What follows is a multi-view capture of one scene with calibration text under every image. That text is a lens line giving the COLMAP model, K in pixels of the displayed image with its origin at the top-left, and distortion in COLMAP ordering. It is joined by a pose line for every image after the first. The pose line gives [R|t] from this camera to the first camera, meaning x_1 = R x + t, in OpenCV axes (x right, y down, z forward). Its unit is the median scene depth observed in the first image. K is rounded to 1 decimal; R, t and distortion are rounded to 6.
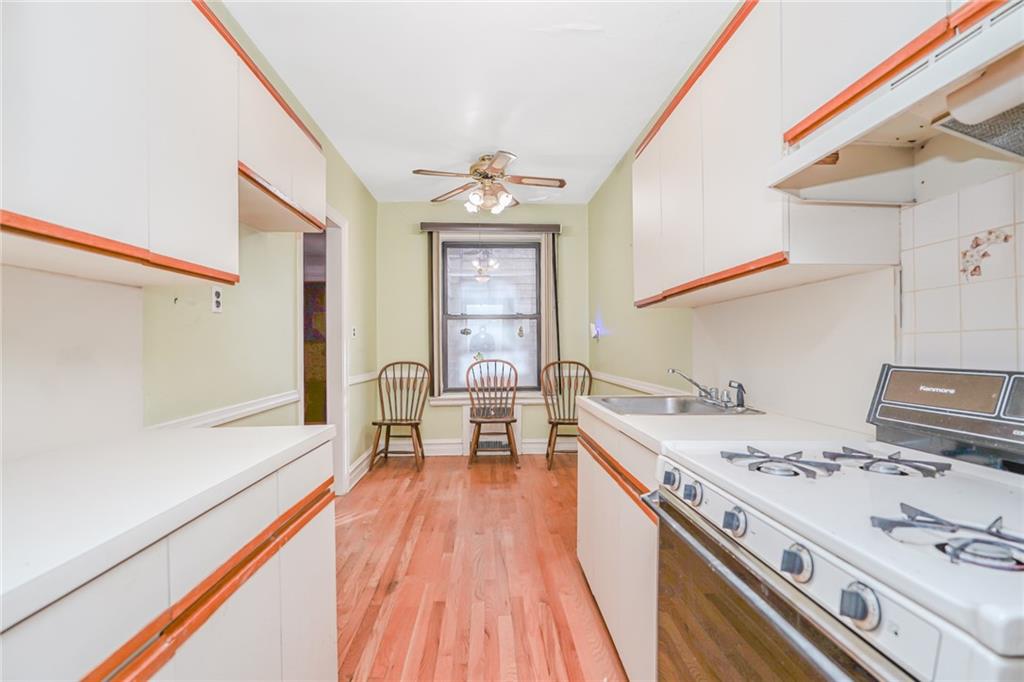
lens RADIAL K [[461.9, 0, 507.1], [0, 461.9, 338.3], [0, 0, 1]] dist [-0.009509, 0.000141]
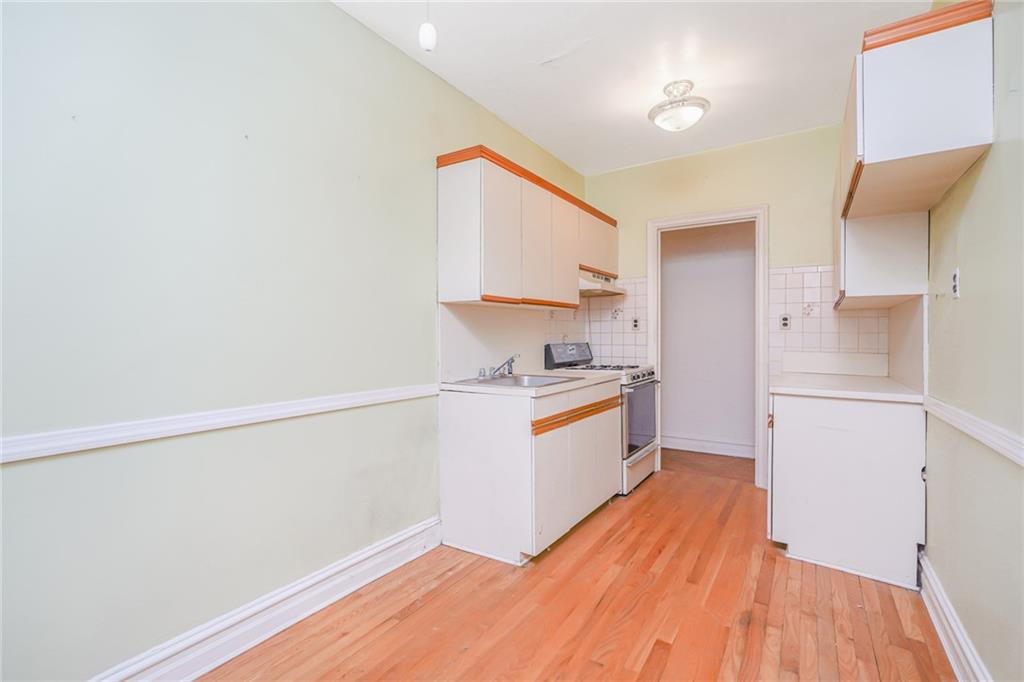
lens RADIAL K [[461.9, 0, 507.1], [0, 461.9, 338.3], [0, 0, 1]] dist [-0.009509, 0.000141]
pose [[-0.813331, 0.000846, 0.581800, -0.394087], [-0.006273, 0.999928, -0.010224, 0.031609], [-0.581767, -0.011966, -0.813267, 2.000293]]
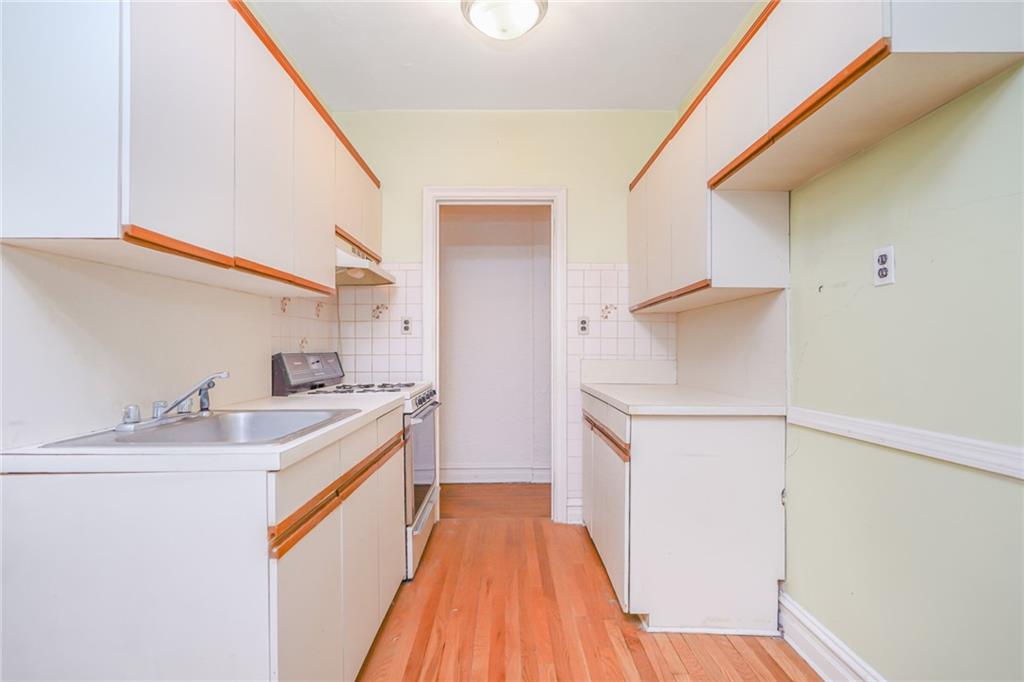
lens RADIAL K [[472.3, 0, 514.3], [0, 472.3, 346.4], [0, 0, 1]] dist [-0.004561, 0.000133]
pose [[-0.999774, 0.006640, 0.020182, -0.081793], [0.006192, 0.999735, -0.022164, 0.044256], [-0.020324, -0.022034, -0.999551, 1.575865]]
